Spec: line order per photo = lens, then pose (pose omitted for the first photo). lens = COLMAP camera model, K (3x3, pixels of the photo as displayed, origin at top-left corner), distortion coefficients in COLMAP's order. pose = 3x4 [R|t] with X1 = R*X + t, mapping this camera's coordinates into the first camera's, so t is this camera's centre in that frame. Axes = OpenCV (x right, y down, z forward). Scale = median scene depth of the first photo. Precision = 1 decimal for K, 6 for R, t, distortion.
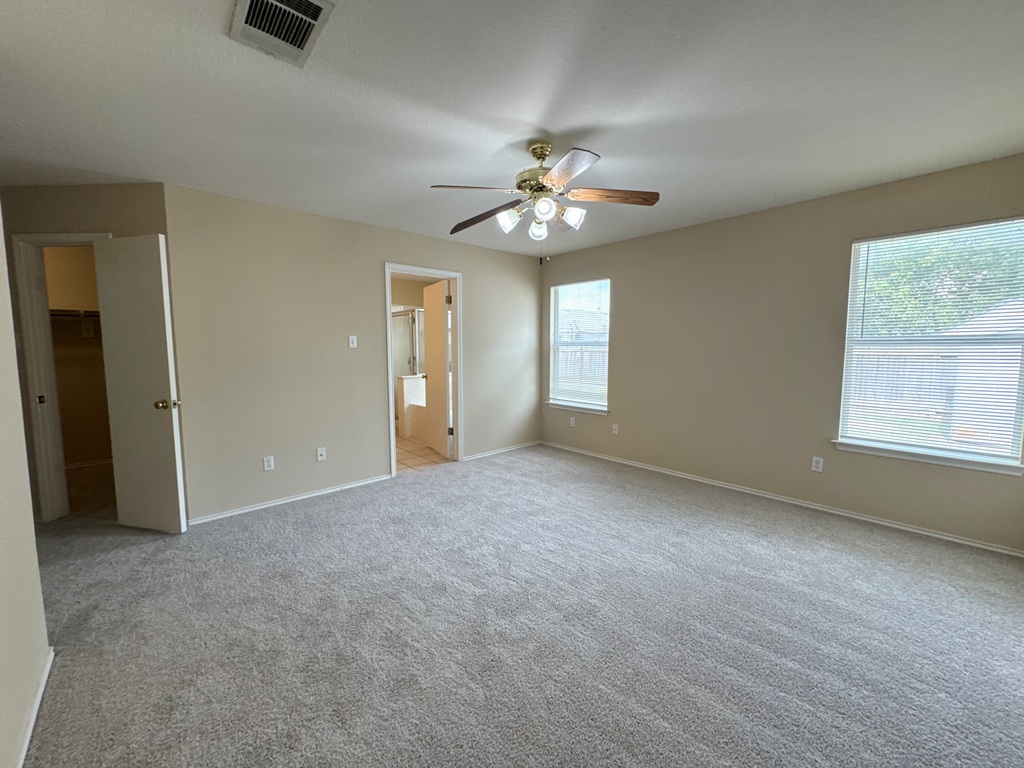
lens RADIAL K [[410.3, 0, 512.0], [0, 410.3, 384.0], [0, 0, 1]] dist [-0.003170, -0.000175]
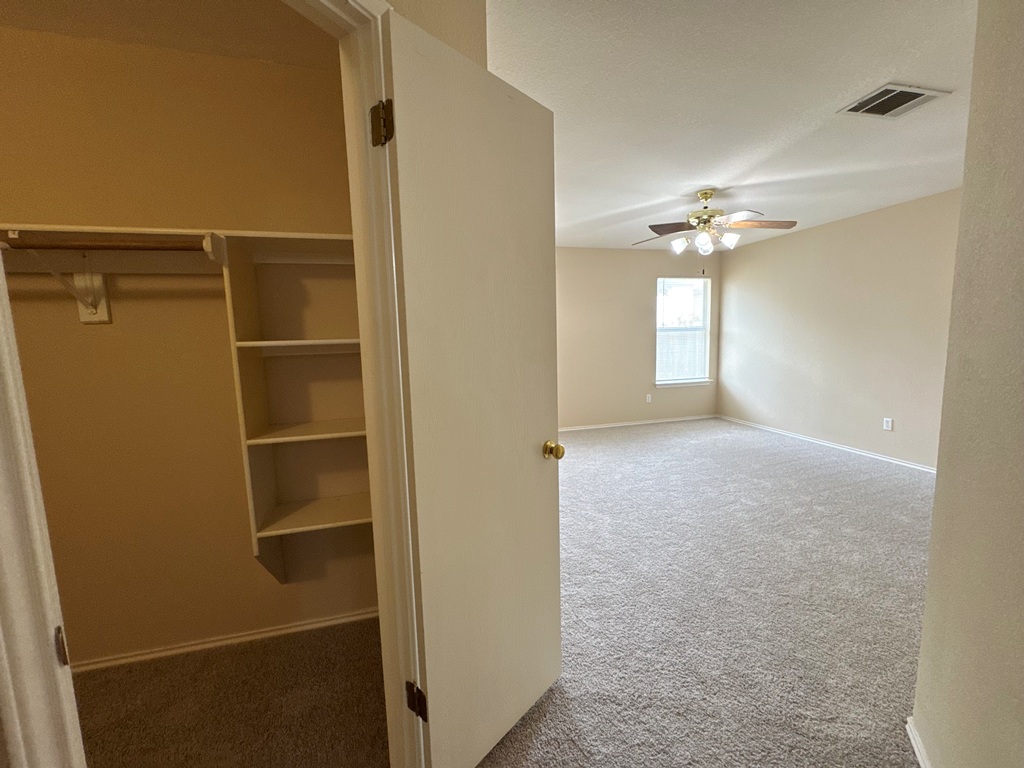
lens RADIAL K [[410.3, 0, 512.0], [0, 410.3, 384.0], [0, 0, 1]] dist [-0.003170, -0.000175]
pose [[0.460100, -0.111887, 0.880789, -0.961164], [0.107494, 0.991750, 0.069831, -0.050572], [-0.881336, 0.062550, 0.468332, 0.584261]]
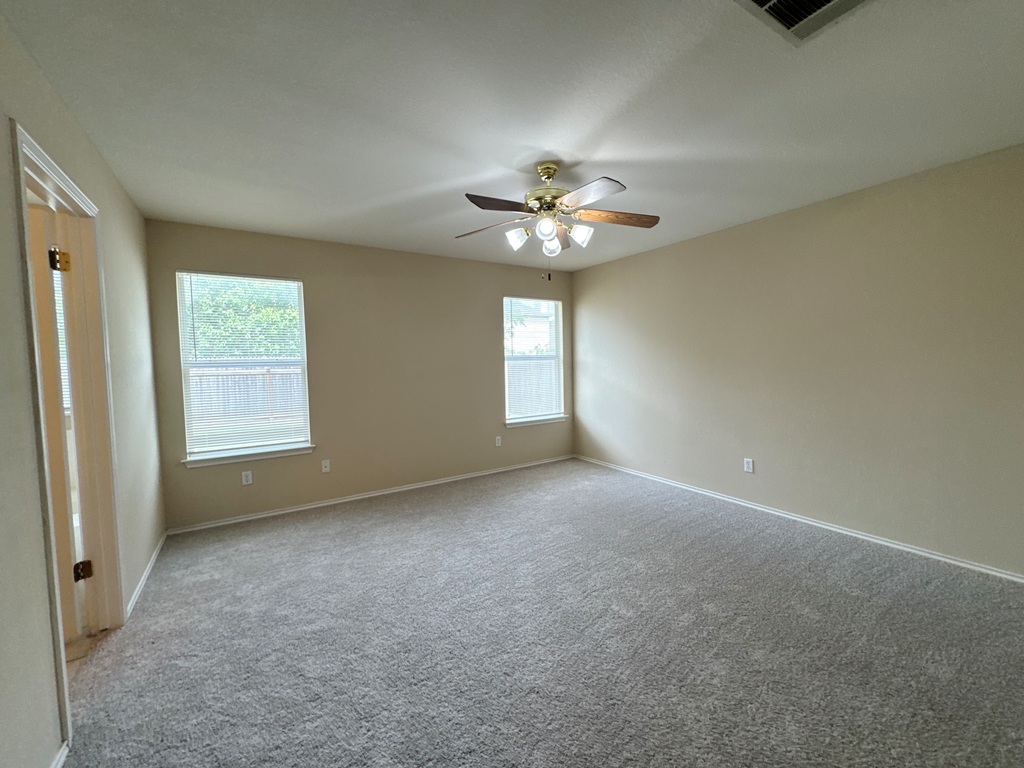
lens RADIAL K [[410.3, 0, 512.0], [0, 410.3, 384.0], [0, 0, 1]] dist [-0.003170, -0.000175]
pose [[0.159222, -0.055270, 0.985694, -0.599838], [0.112010, 0.992996, 0.037586, -0.051755], [-0.980868, 0.104423, 0.164298, 0.589367]]
